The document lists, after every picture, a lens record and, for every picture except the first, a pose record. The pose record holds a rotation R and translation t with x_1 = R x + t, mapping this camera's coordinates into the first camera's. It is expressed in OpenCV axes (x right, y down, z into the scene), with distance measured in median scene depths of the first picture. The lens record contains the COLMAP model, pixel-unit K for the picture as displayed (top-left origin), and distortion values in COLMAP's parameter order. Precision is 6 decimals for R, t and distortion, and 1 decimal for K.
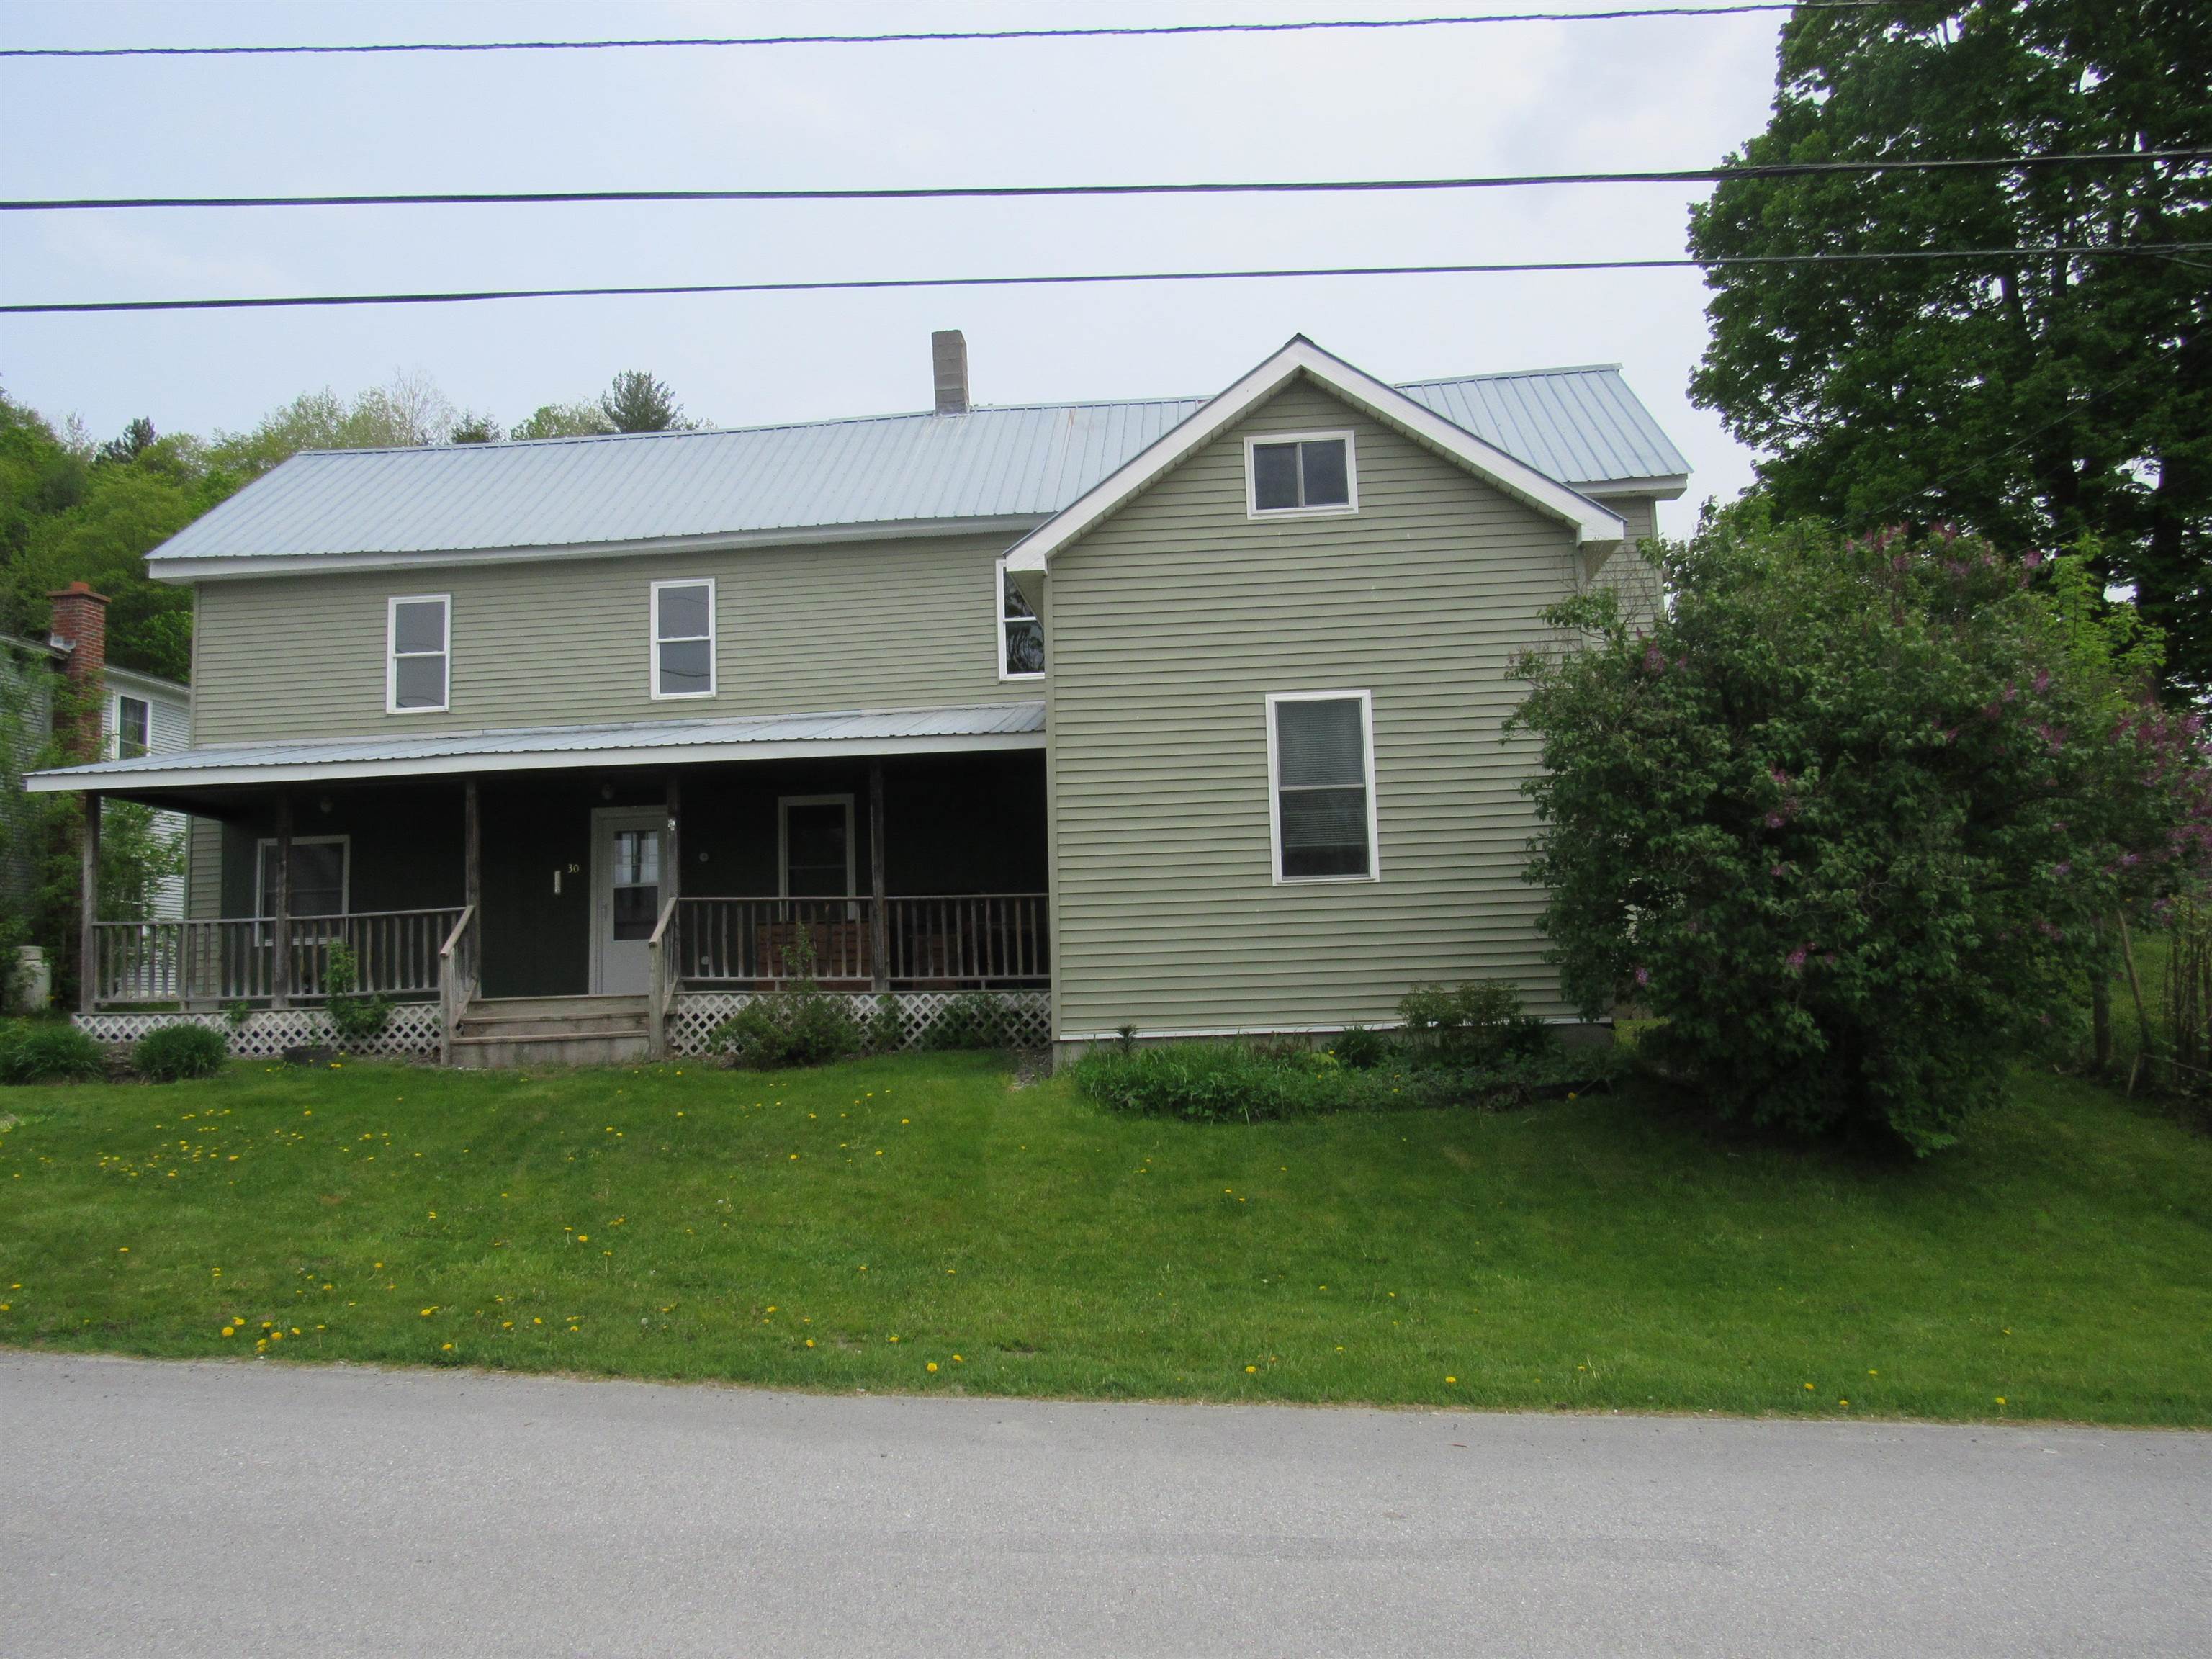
lens RADIAL K [[1648.4, 0, 1106.0], [0, 1648.4, 829.5], [0, 0, 1]] dist [-0.012737, -0.001052]
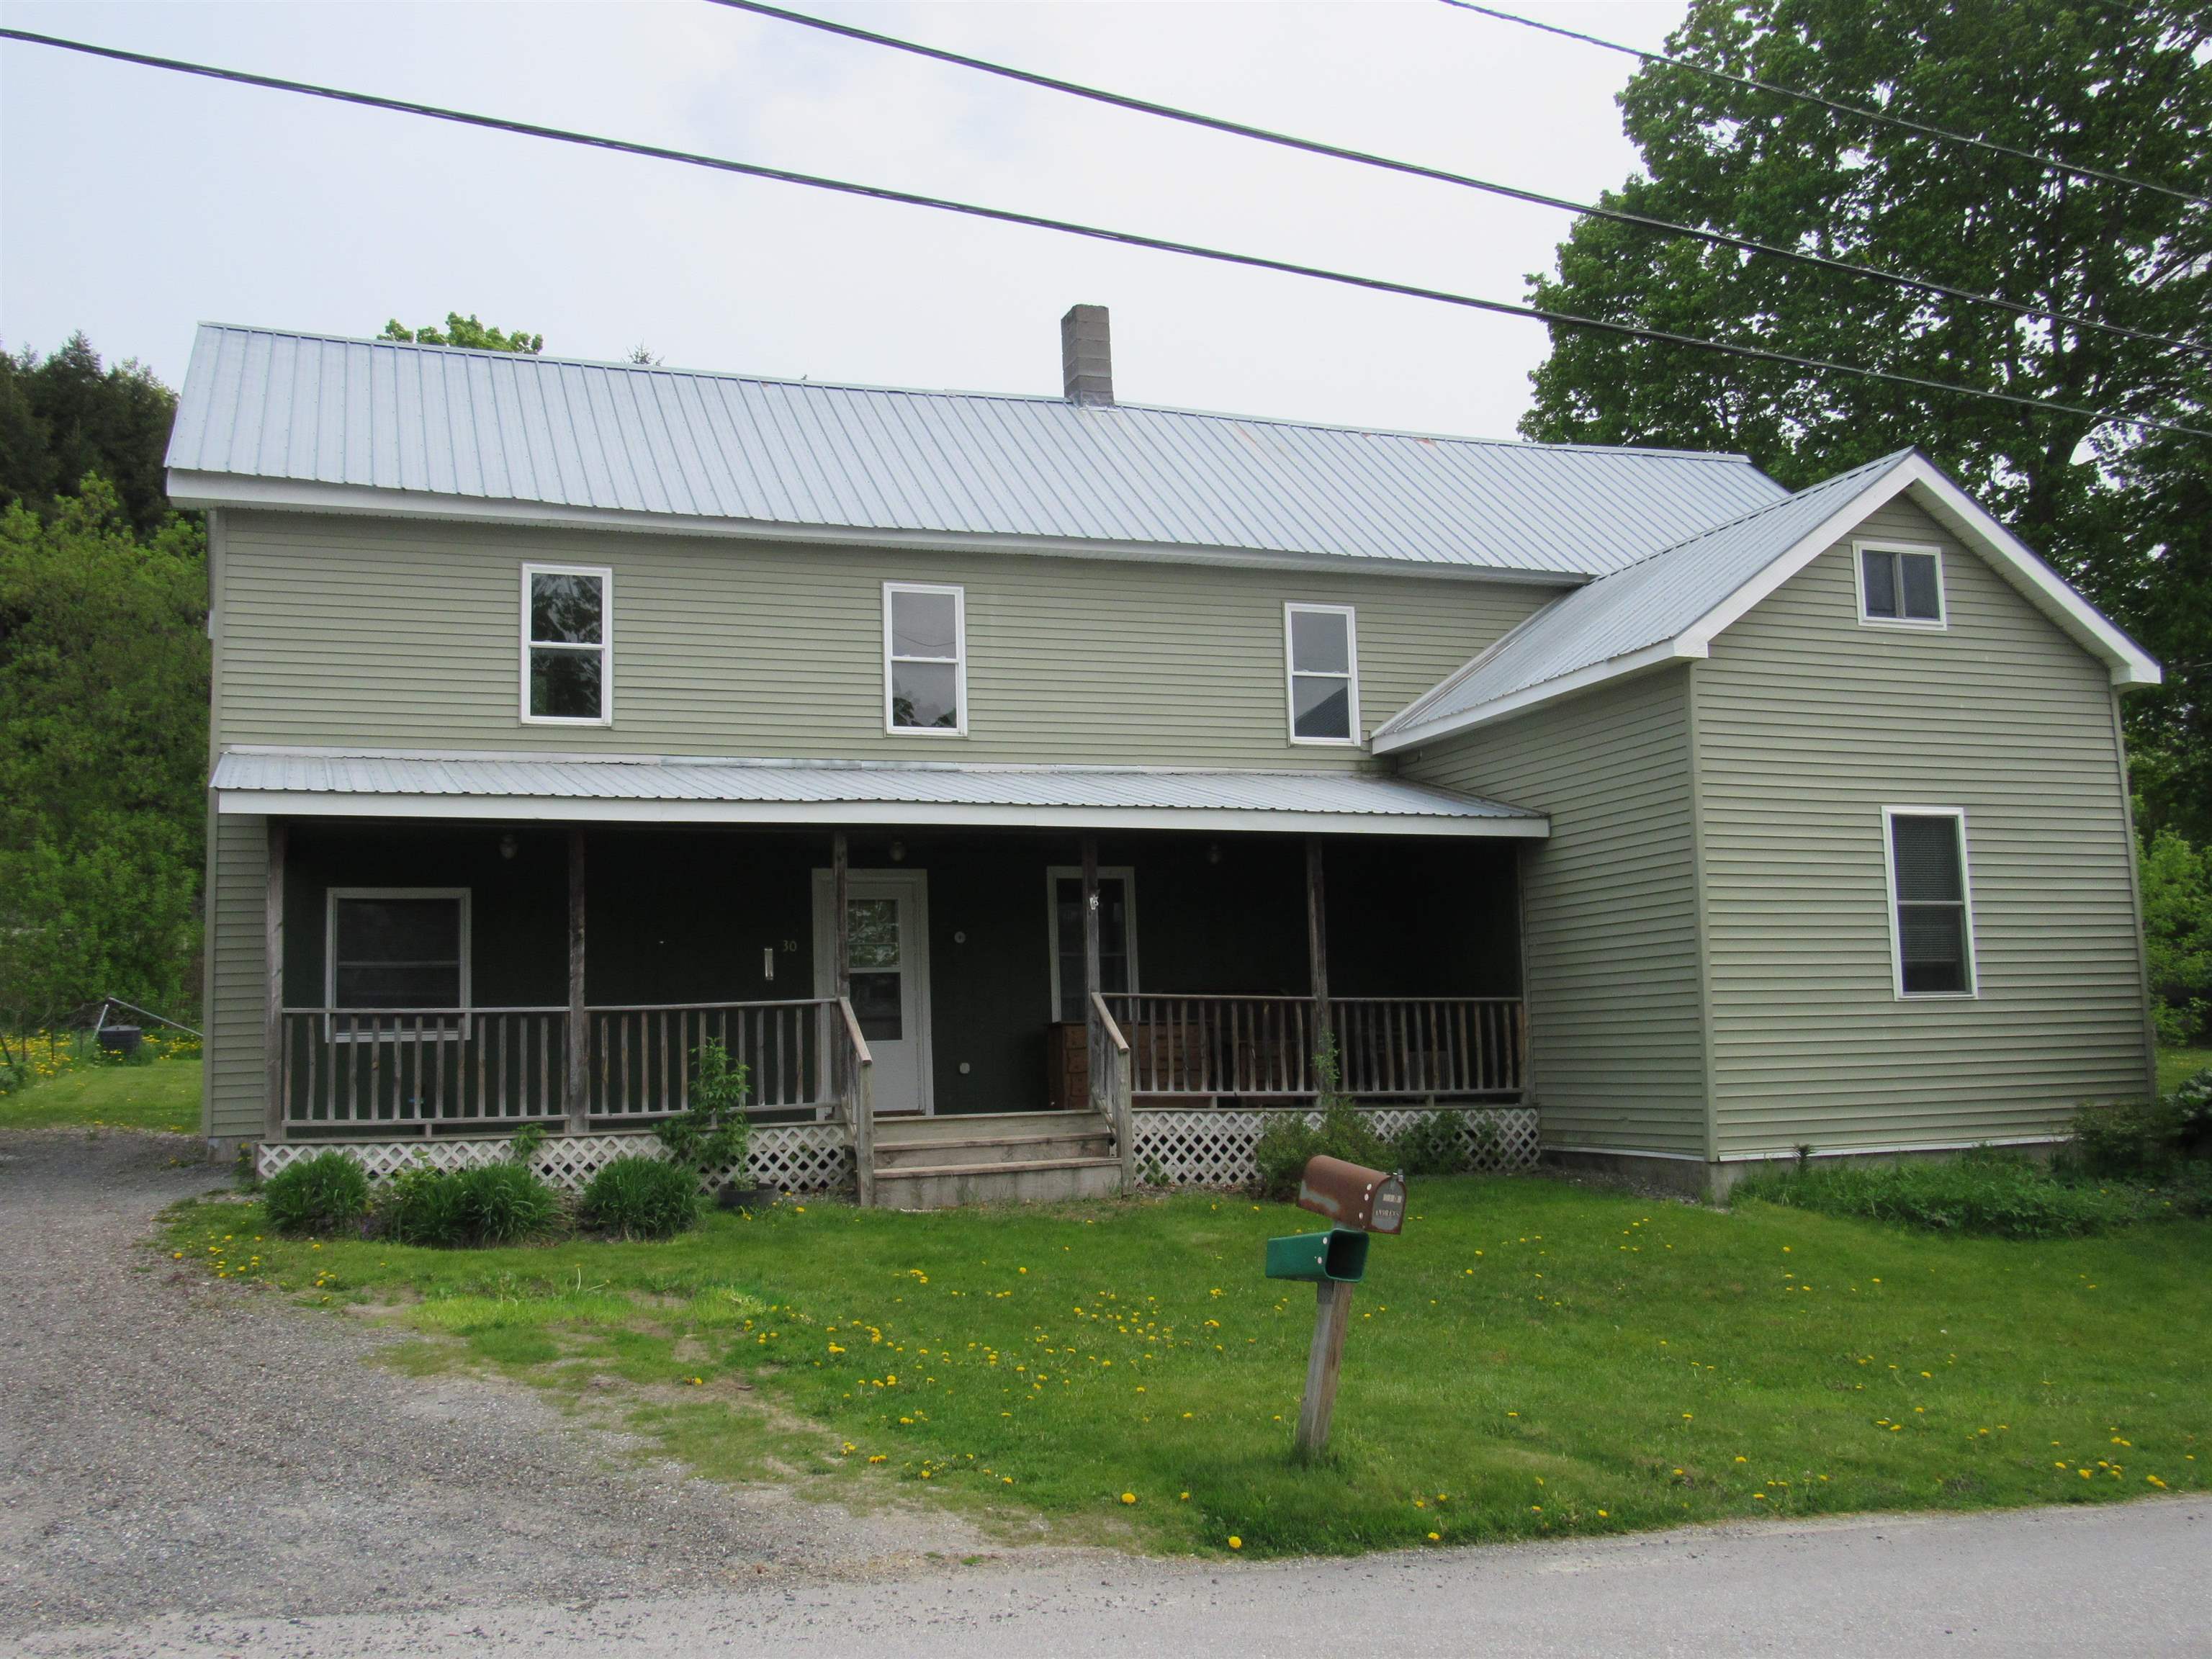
lens RADIAL K [[2086.5, 0, 1106.0], [0, 2086.5, 829.5], [0, 0, 1]] dist [-0.043966, 0.020788]
pose [[0.897268, 0.056387, 0.437871, -0.710564], [-0.044166, 0.998299, -0.038052, 0.000068], [-0.439272, 0.014804, 0.898232, 0.074776]]
